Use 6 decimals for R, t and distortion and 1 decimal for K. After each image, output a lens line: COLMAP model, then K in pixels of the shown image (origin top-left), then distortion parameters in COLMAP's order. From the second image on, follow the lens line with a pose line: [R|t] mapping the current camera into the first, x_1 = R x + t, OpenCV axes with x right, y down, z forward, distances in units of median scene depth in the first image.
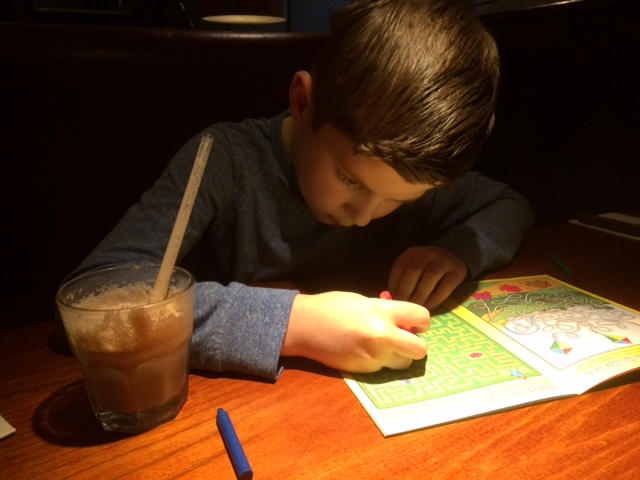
lens RADIAL K [[571.2, 0, 320.0], [0, 571.2, 240.0], [0, 0, 1]] dist [0.150541, -0.252208]
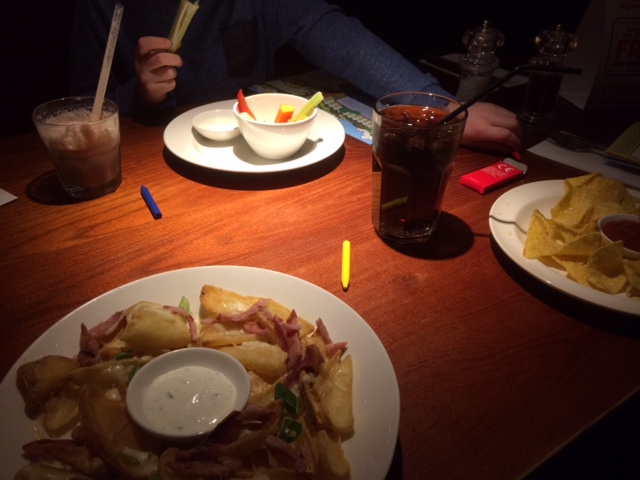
lens RADIAL K [[571.2, 0, 320.0], [0, 571.2, 240.0], [0, 0, 1]] dist [0.150541, -0.252208]
pose [[0.994353, -0.018835, 0.104435, 0.170736], [-0.012272, 0.957112, 0.289458, -0.055689], [-0.105408, -0.289105, 0.951477, -0.738662]]
